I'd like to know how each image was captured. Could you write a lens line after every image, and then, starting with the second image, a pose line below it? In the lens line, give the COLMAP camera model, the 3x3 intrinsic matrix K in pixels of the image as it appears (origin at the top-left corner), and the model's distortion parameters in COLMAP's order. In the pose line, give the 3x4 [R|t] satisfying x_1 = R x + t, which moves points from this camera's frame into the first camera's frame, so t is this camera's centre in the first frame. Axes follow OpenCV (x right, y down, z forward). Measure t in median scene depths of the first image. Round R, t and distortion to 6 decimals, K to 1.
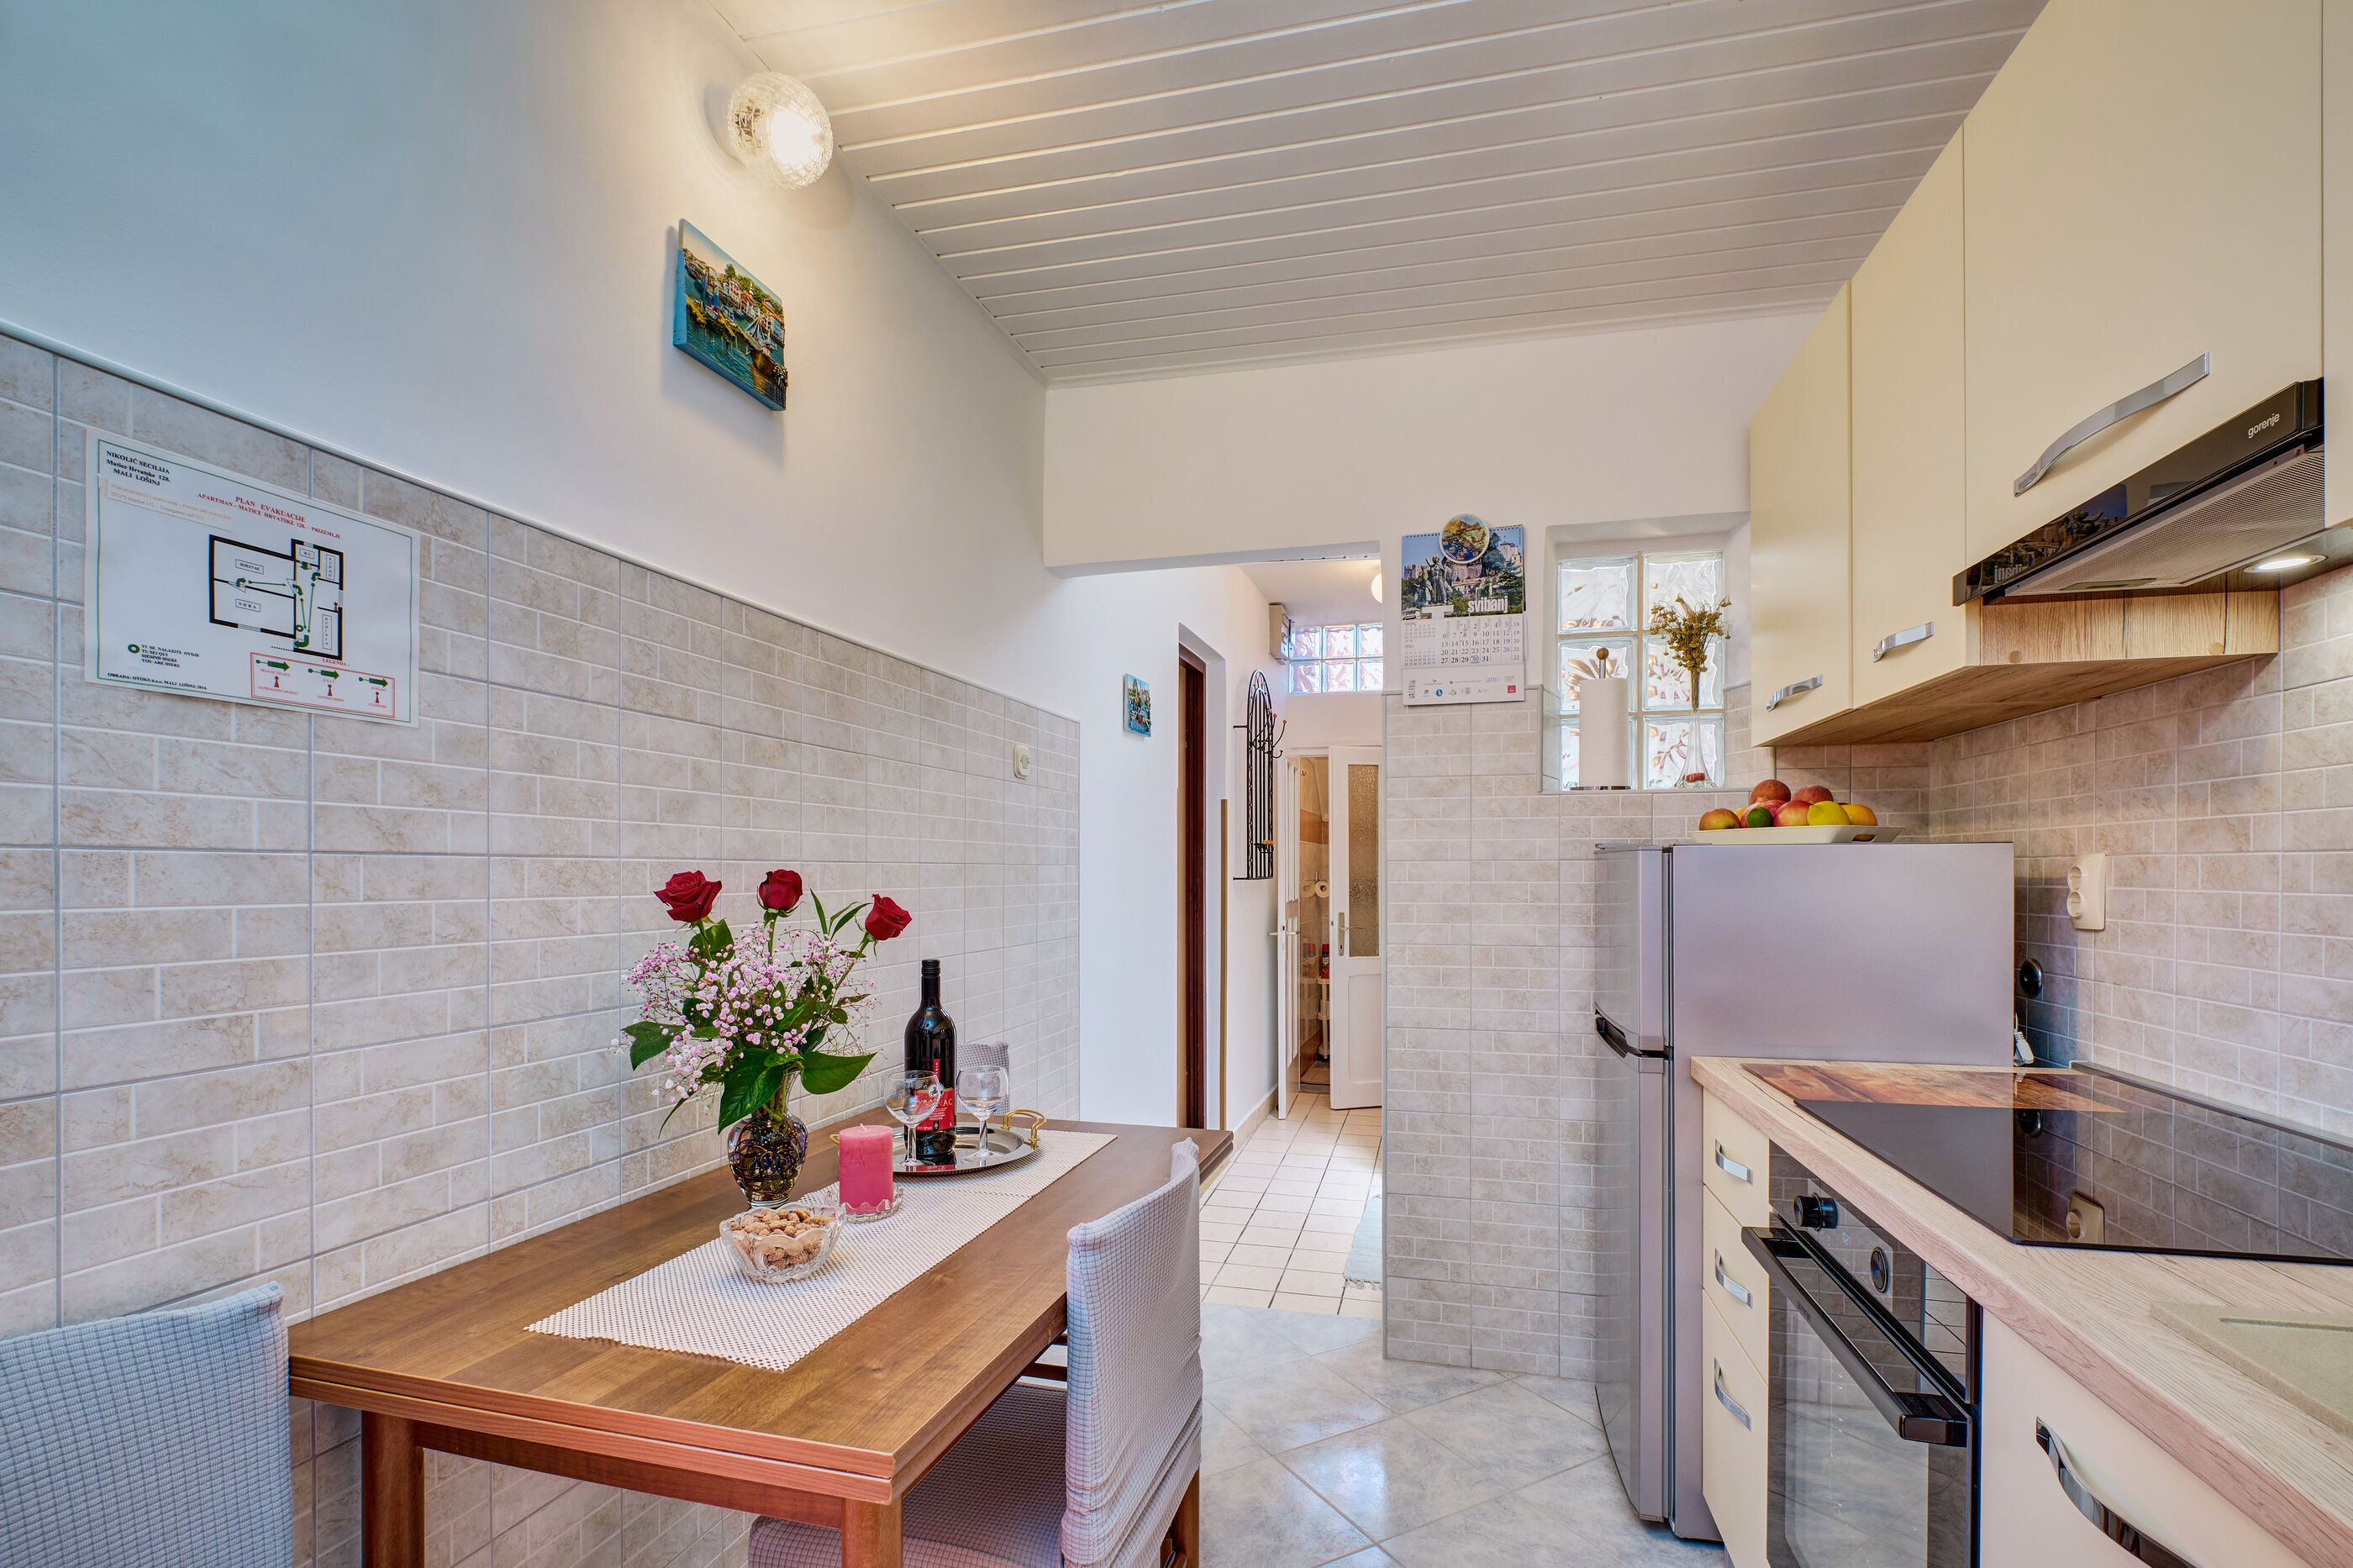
lens RADIAL K [[1118.5, 0, 1179.8], [0, 1118.5, 875.8], [0, 0, 1]] dist [0.002122, -0.000330]
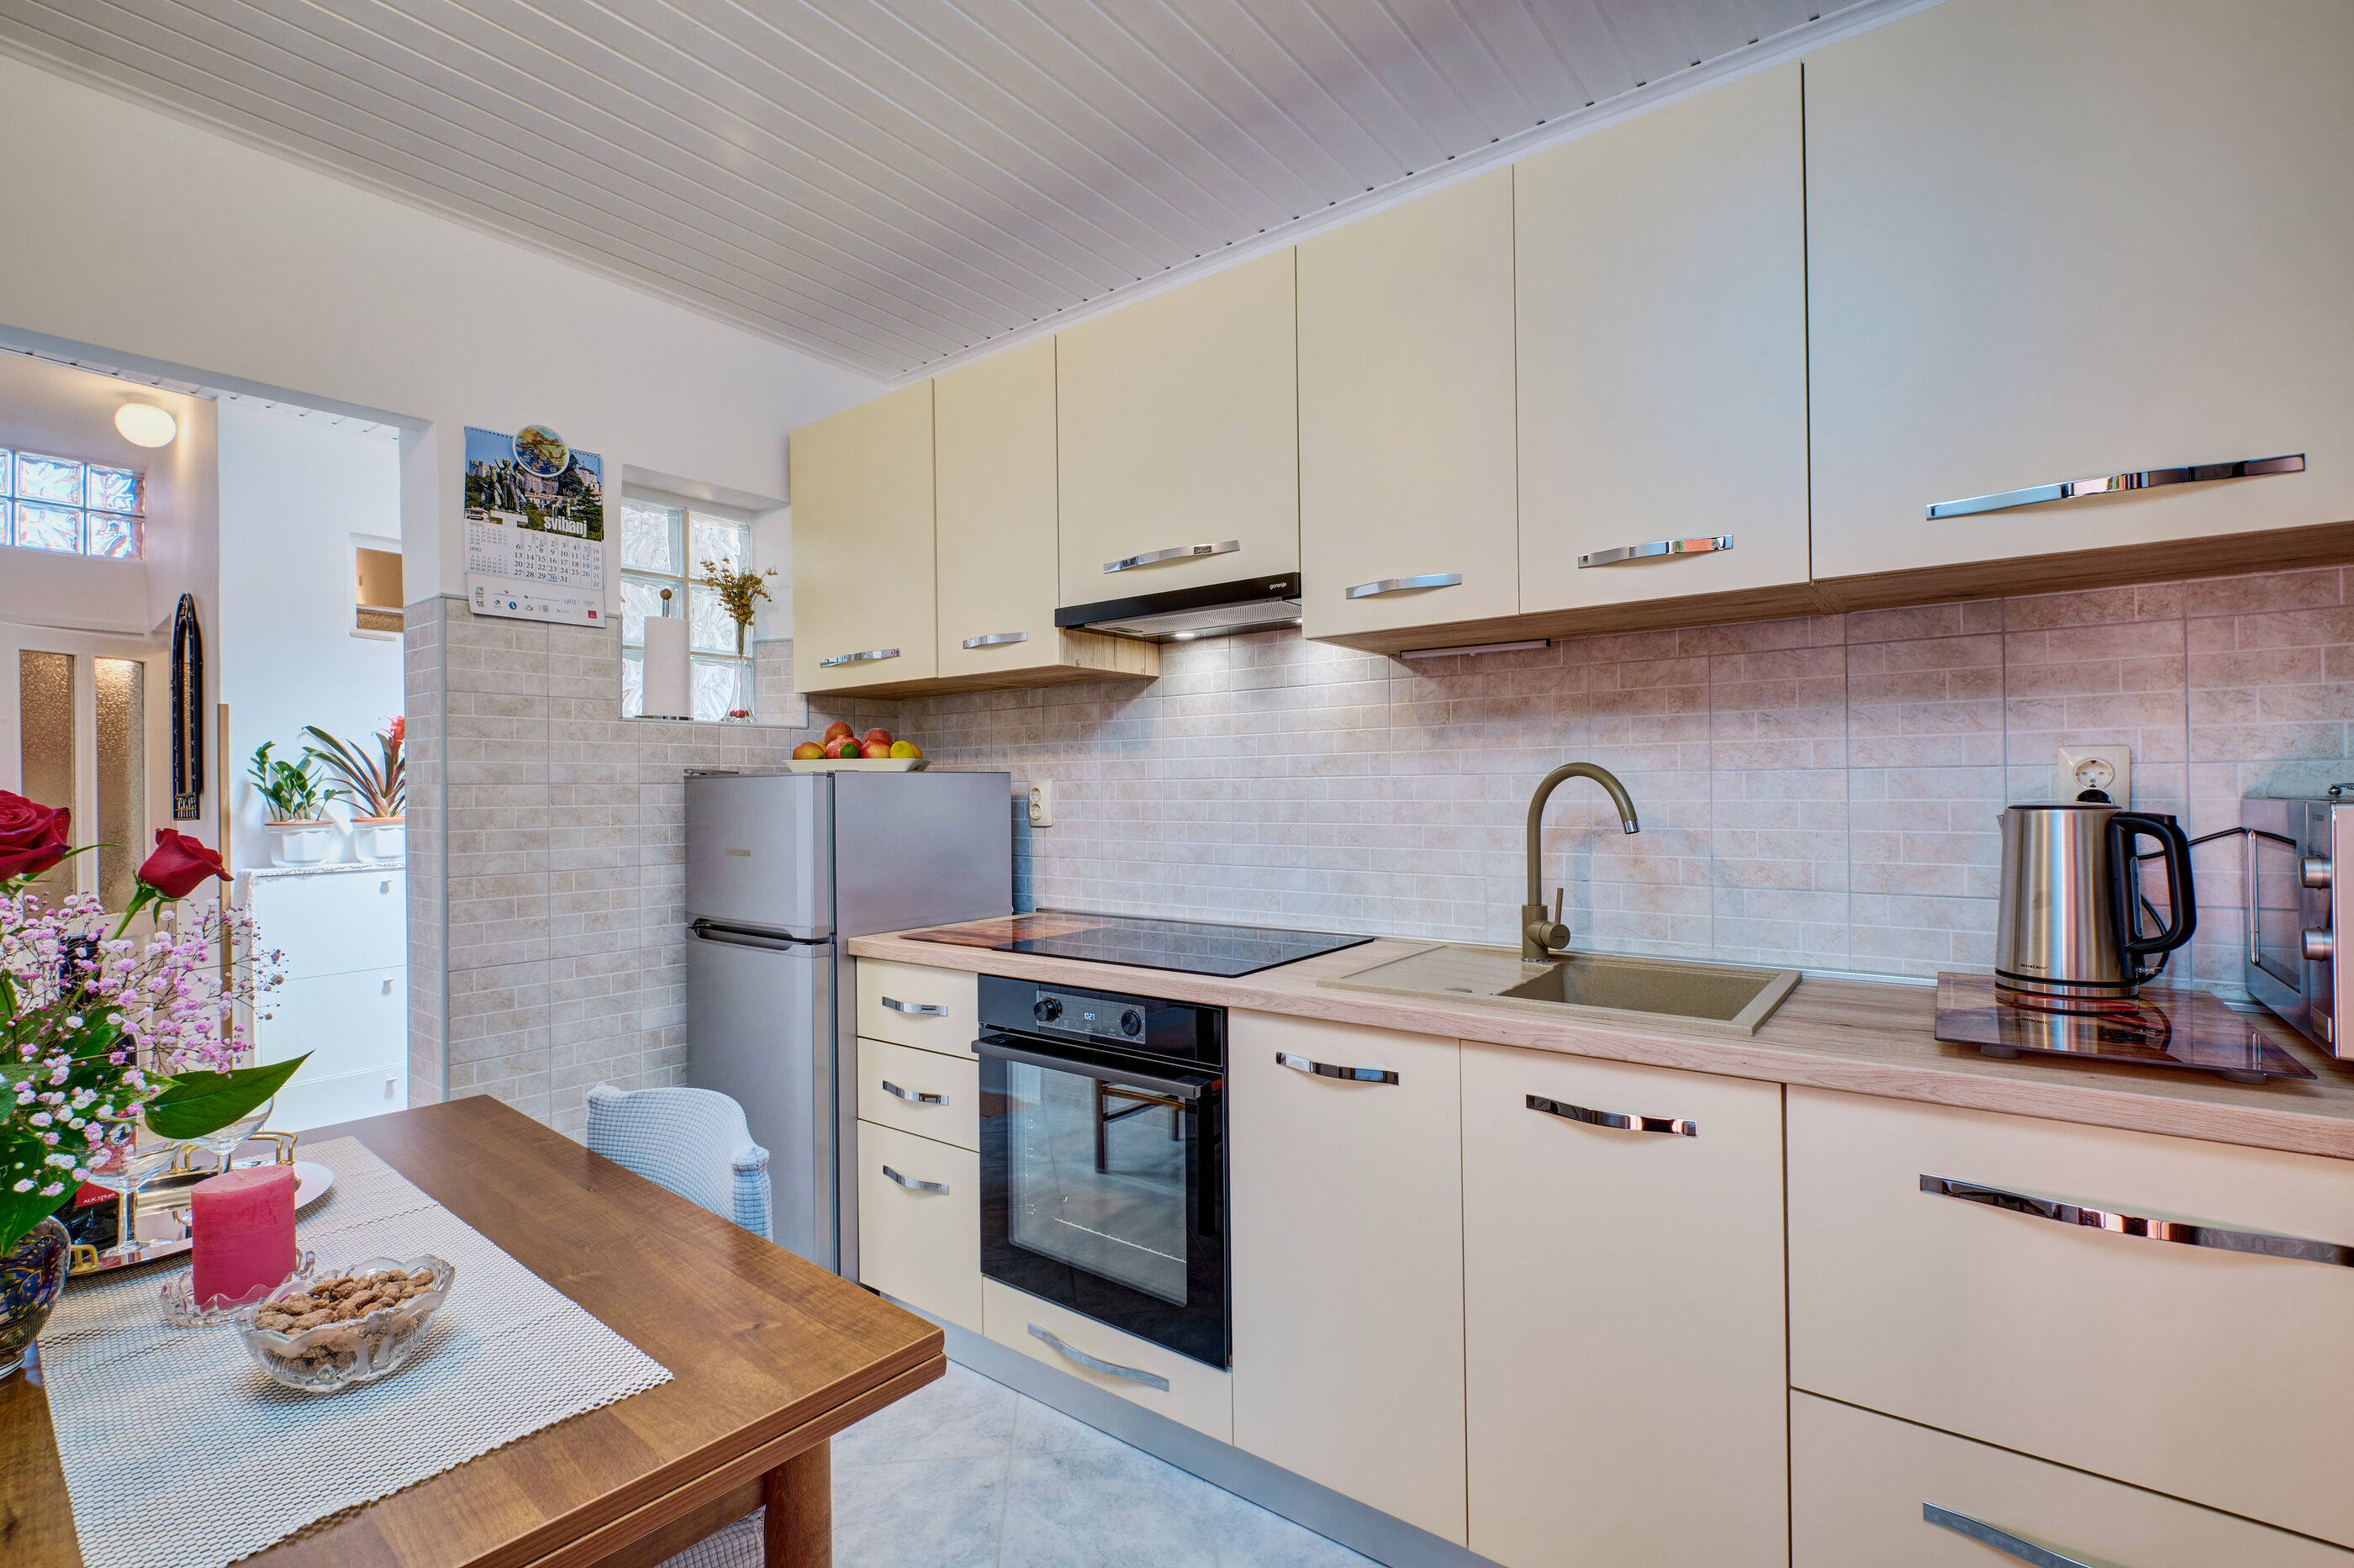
lens RADIAL K [[1045.5, 0, 1218.9], [0, 1045.5, 782.2], [0, 0, 1]] dist [0.002327, -0.003404]
pose [[0.382492, 0.005300, 0.923944, -0.357514], [0.013446, 0.999846, -0.011301, 0.002772], [-0.923861, 0.016745, 0.382361, 0.119621]]
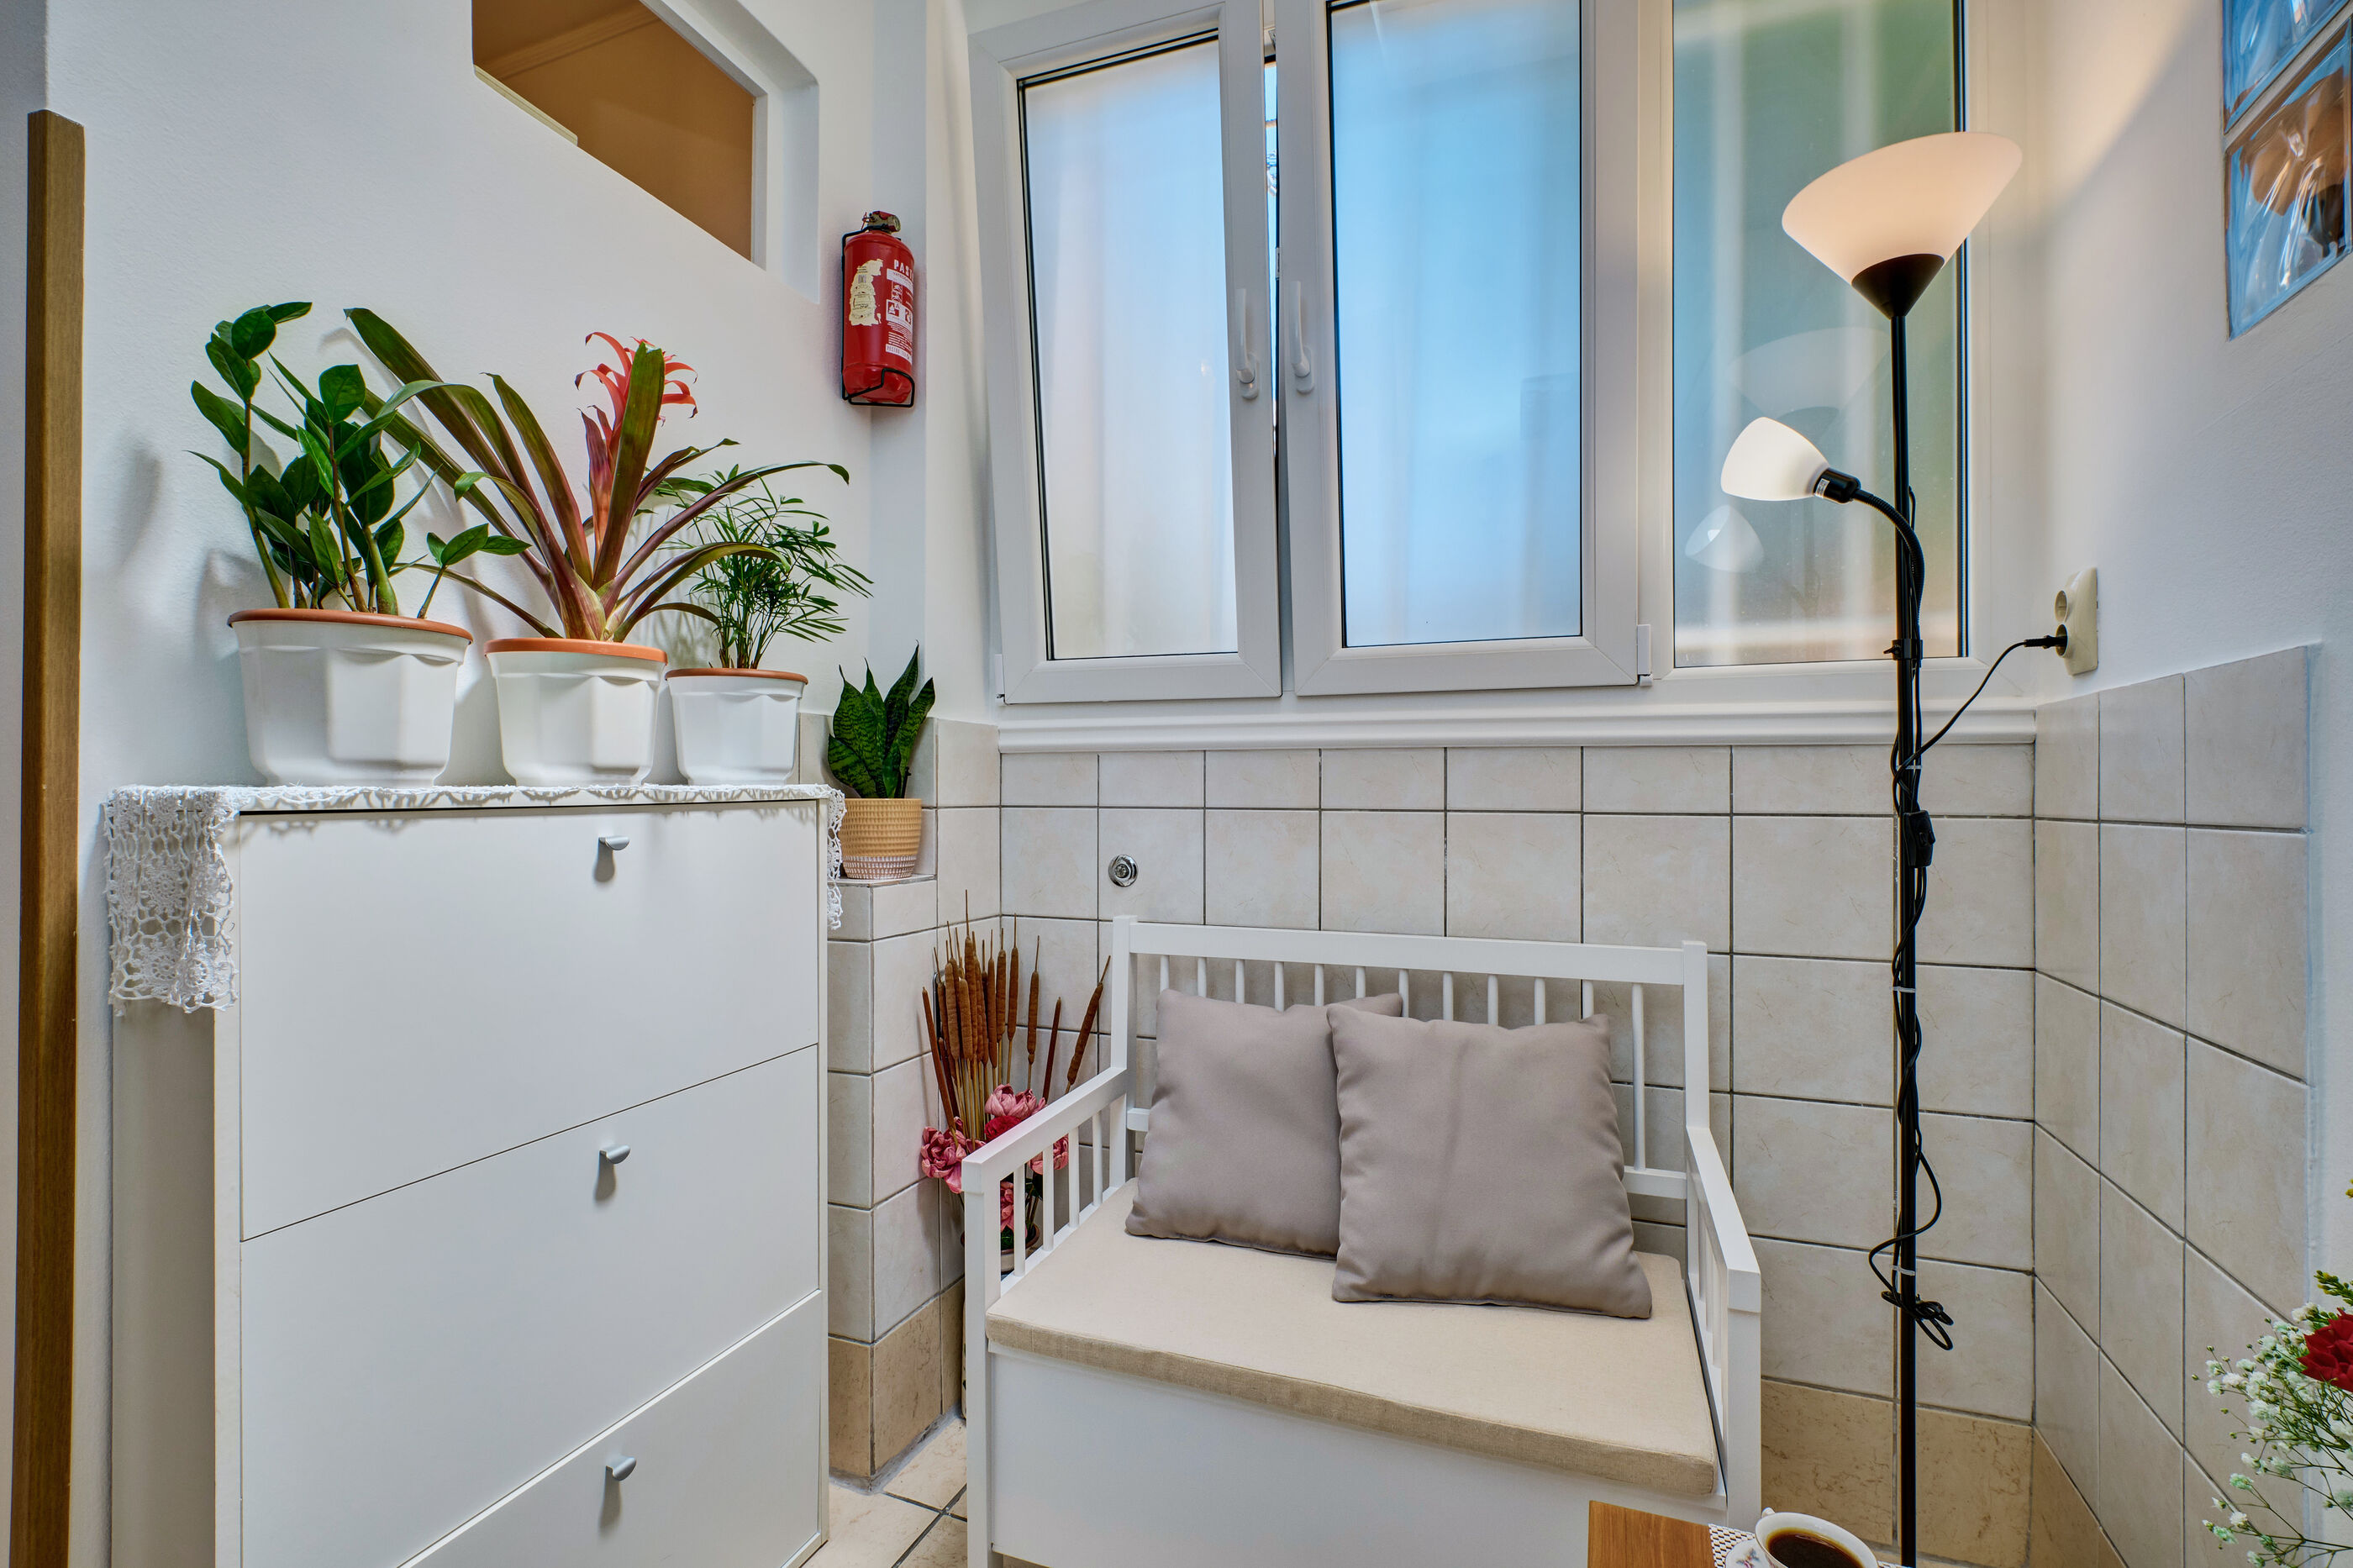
lens RADIAL K [[1045.0, 0, 1262.7], [0, 1045.0, 792.3], [0, 0, 1]] dist [0.002327, -0.003404]
pose [[0.110275, 0.007748, 0.993871, 0.320695], [-0.000574, 0.999970, -0.007732, 0.126258], [-0.993901, 0.000282, 0.110276, 1.980193]]
